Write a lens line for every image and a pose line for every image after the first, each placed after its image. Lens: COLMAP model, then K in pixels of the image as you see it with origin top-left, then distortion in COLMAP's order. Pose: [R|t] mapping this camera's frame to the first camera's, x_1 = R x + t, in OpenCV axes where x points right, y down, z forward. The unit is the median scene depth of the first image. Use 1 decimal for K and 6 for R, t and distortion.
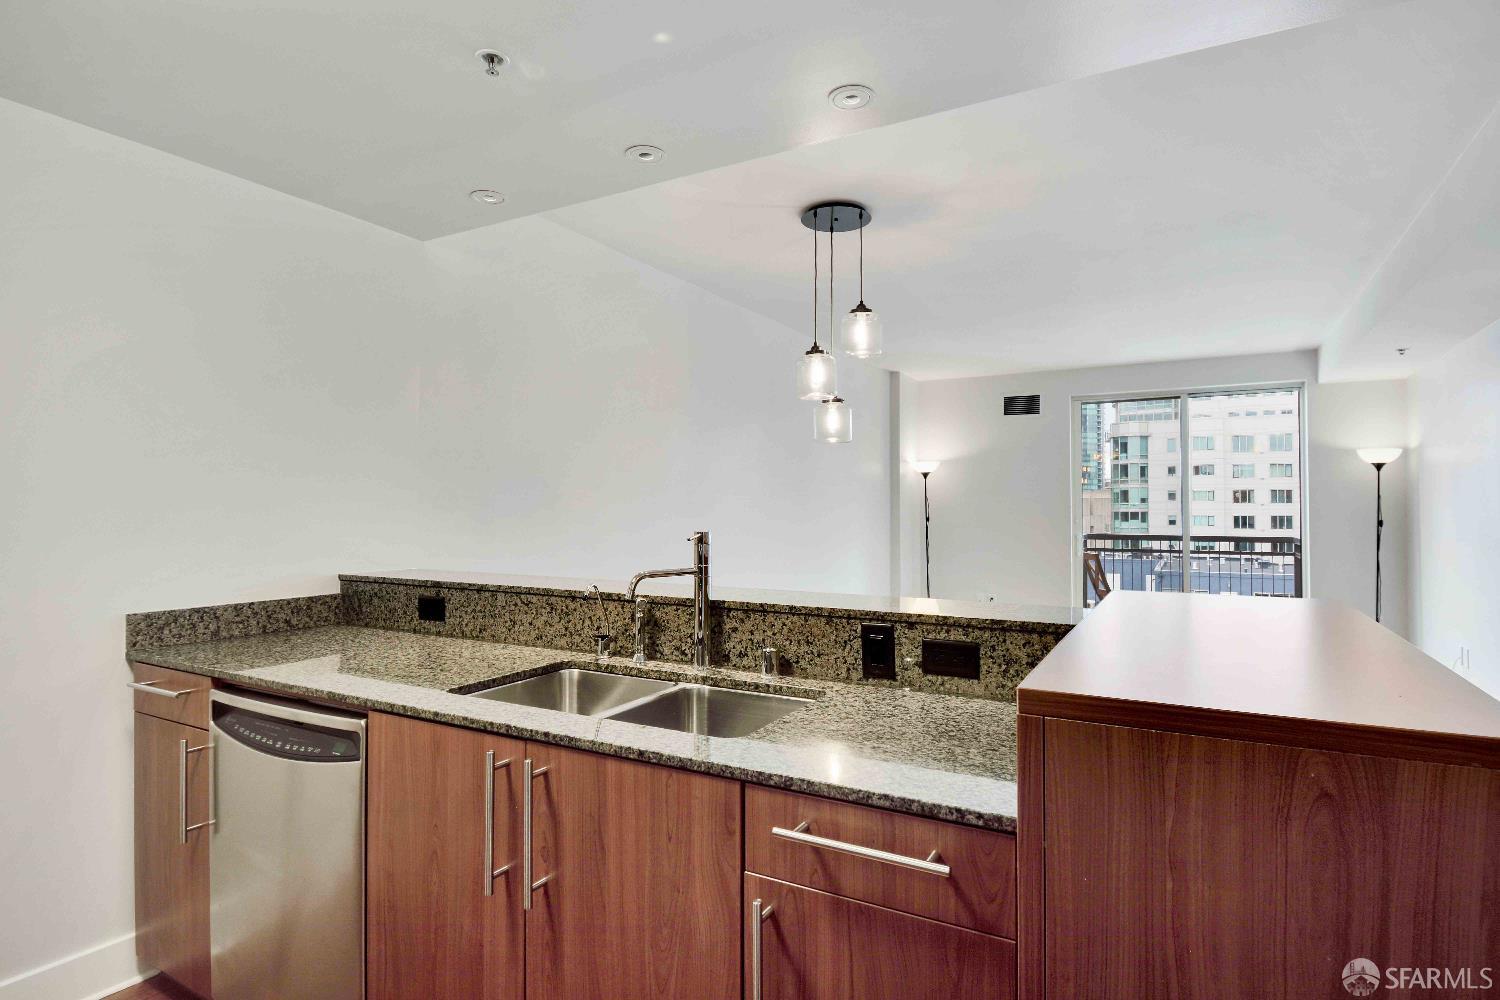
lens RADIAL K [[777.6, 0, 753.1], [0, 777.6, 498.1], [0, 0, 1]] dist [-0.000695, -0.000613]
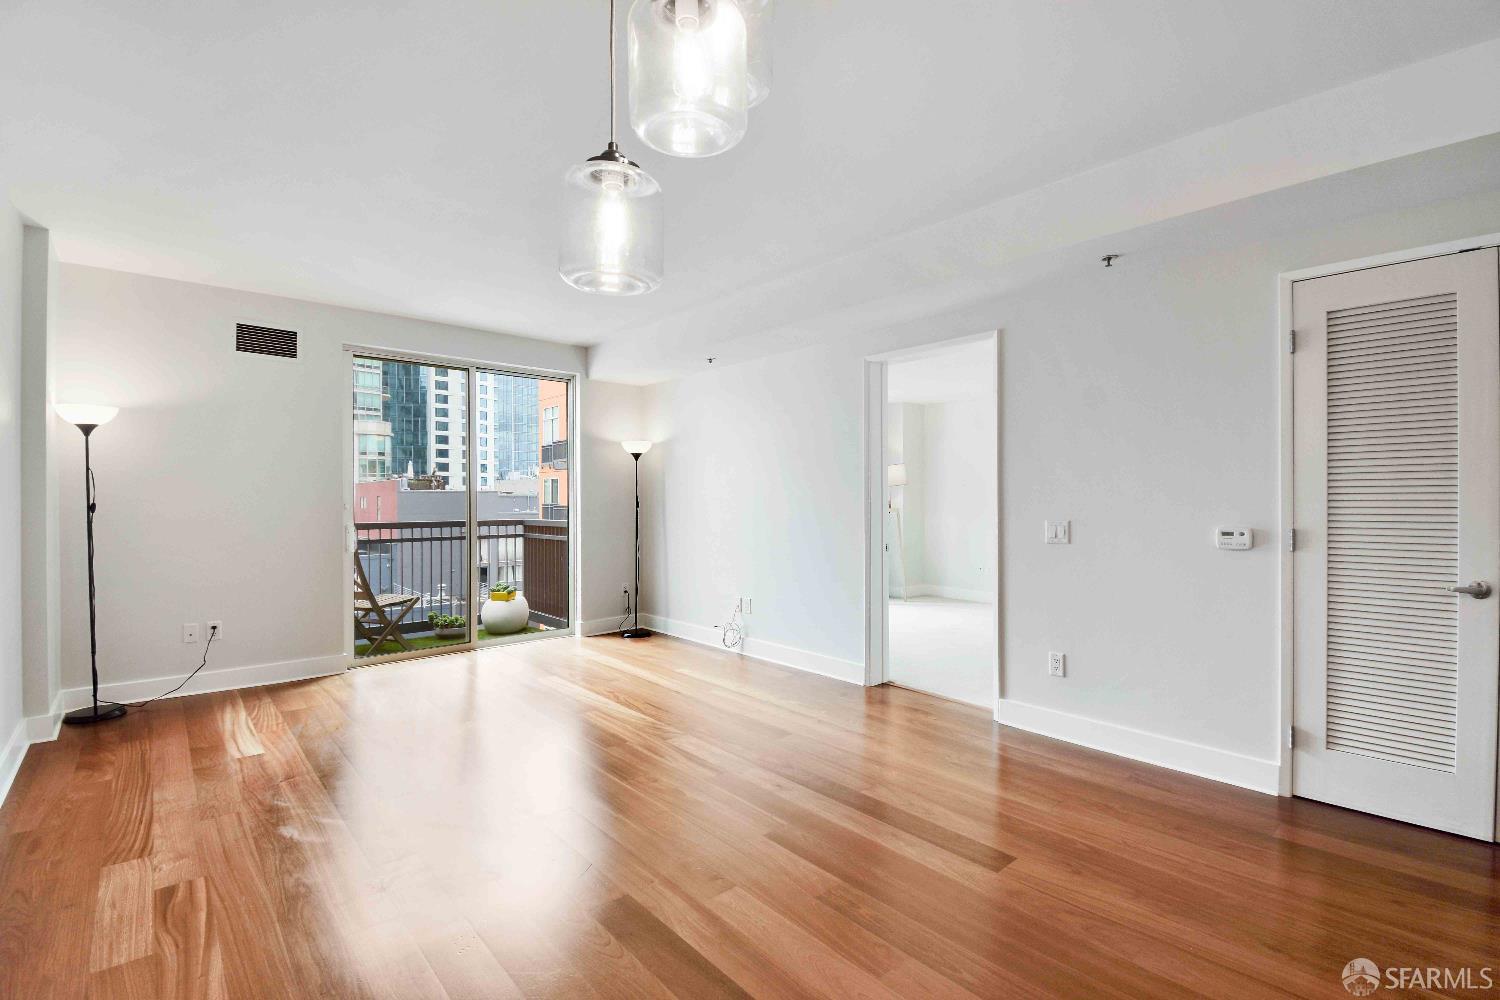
lens RADIAL K [[678.2, 0, 762.3], [0, 678.2, 495.1], [0, 0, 1]] dist [-0.000874, -0.011185]
pose [[0.315606, 0.006385, 0.948869, -0.308631], [-0.010257, 0.999942, -0.003317, 0.054821], [-0.948835, -0.008685, 0.315653, 1.353867]]
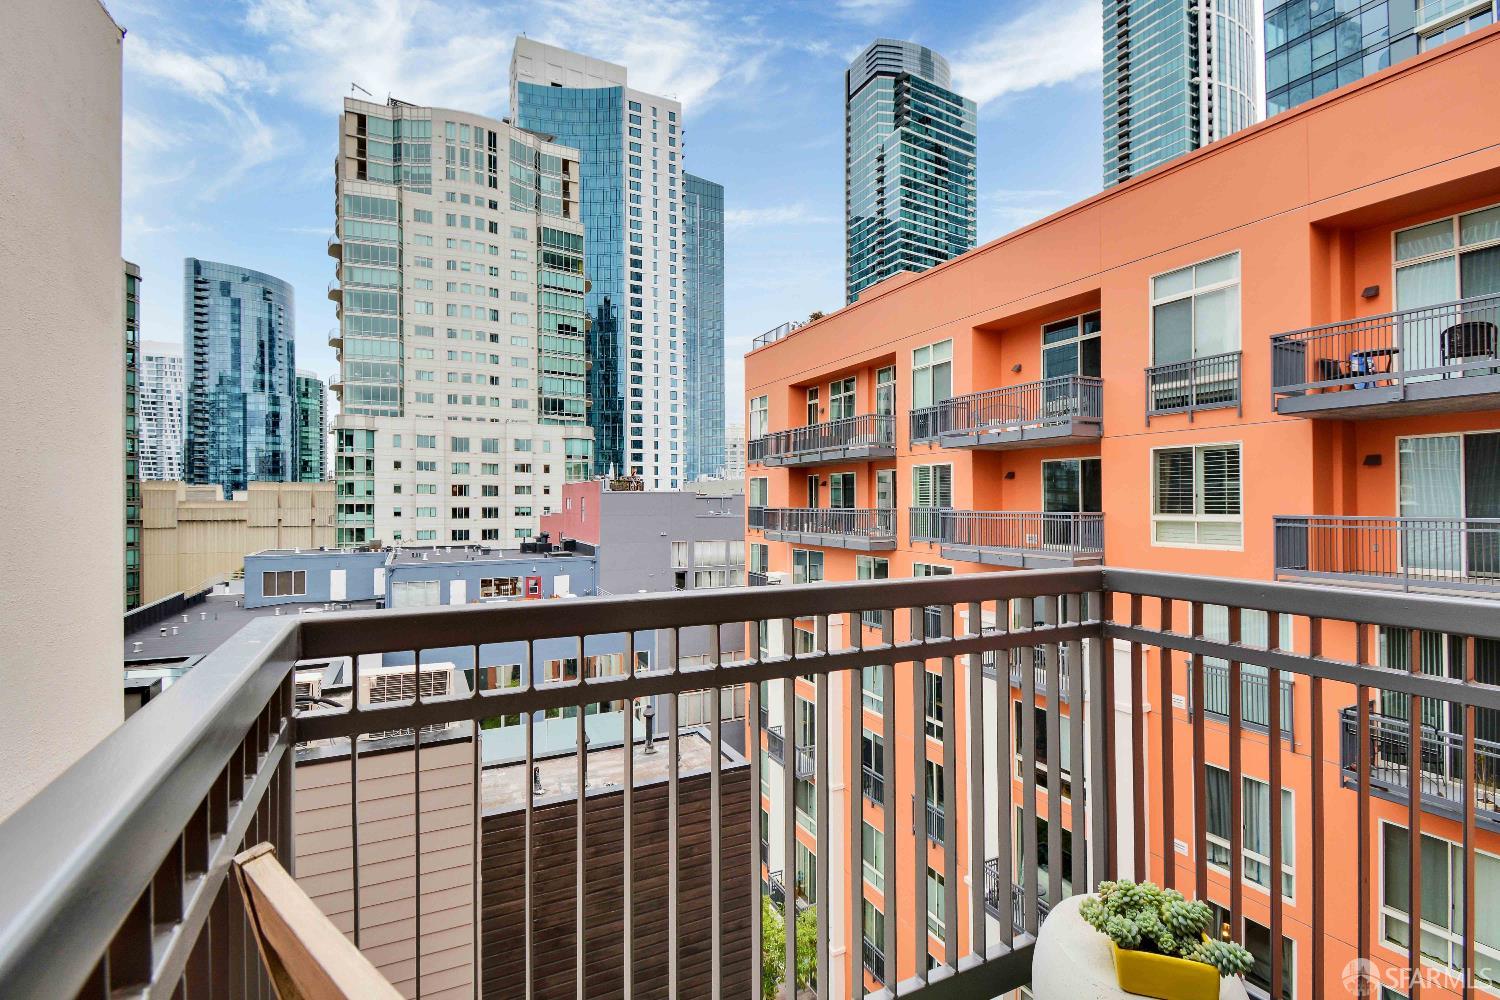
lens RADIAL K [[665.2, 0, 800.9], [0, 665.2, 507.6], [0, 0, 1]] dist [-0.034515, -0.001829]
pose [[0.495156, -0.005900, 0.868784, 1.413505], [-0.013942, 0.999794, 0.014736, 0.066468], [-0.868692, -0.019409, 0.494972, 3.276198]]
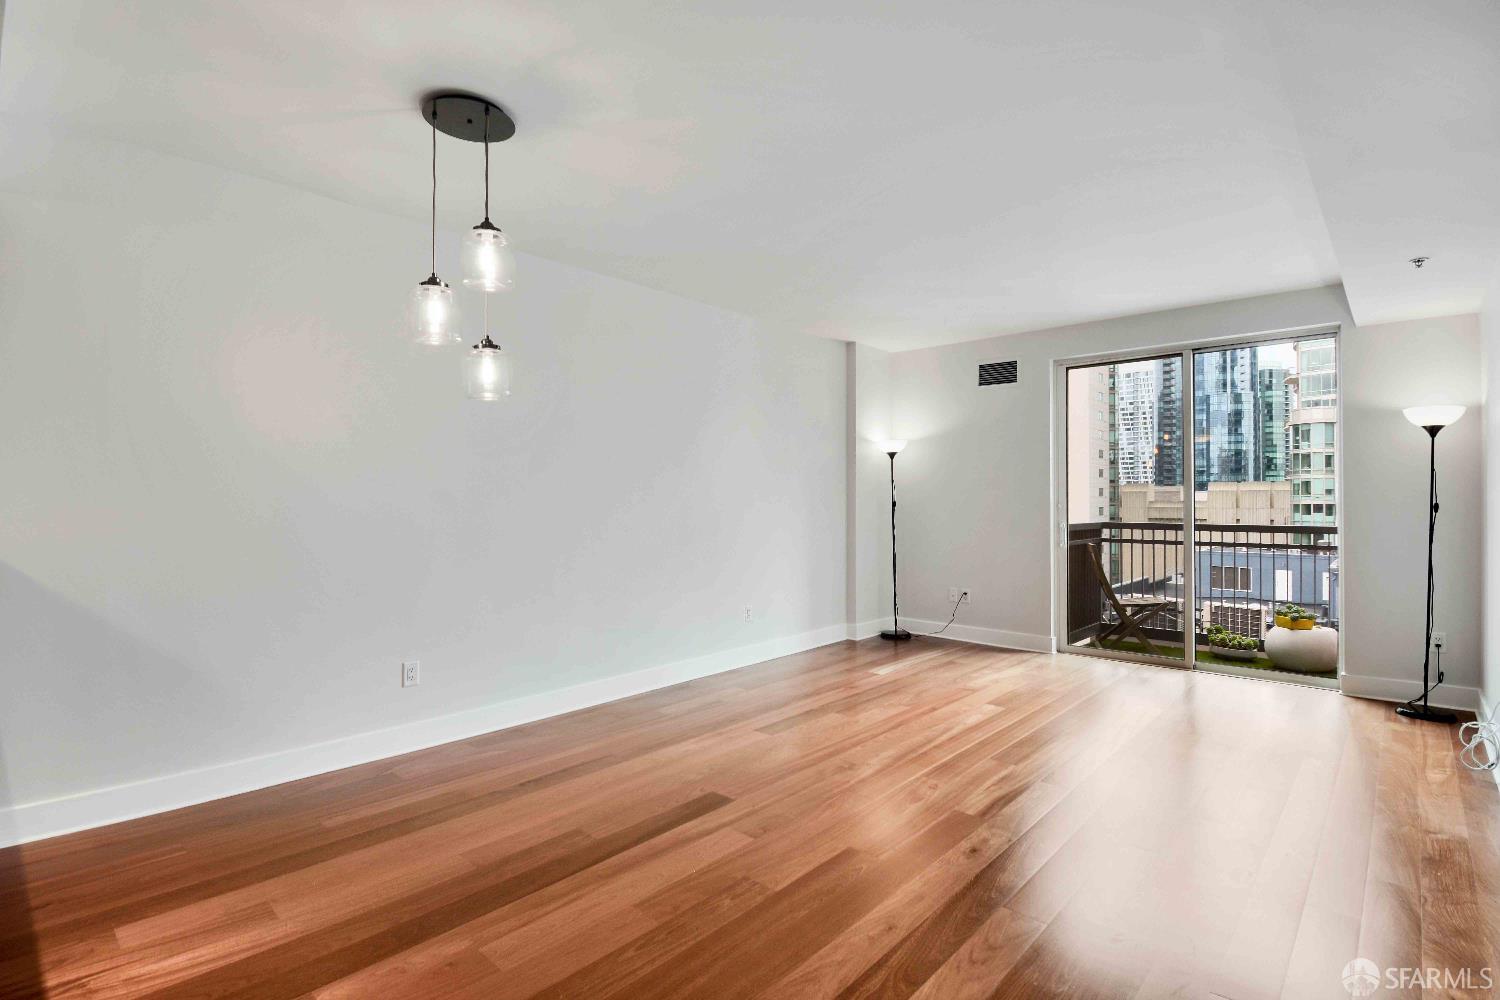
lens RADIAL K [[720.4, 0, 755.4], [0, 720.4, 494.5], [0, 0, 1]] dist [0.001155, -0.000945]
pose [[0.975992, -0.000951, -0.217805, 0.891468], [0.001930, 0.999989, 0.004285, 0.043459], [0.217798, -0.004603, 0.975983, 0.523663]]
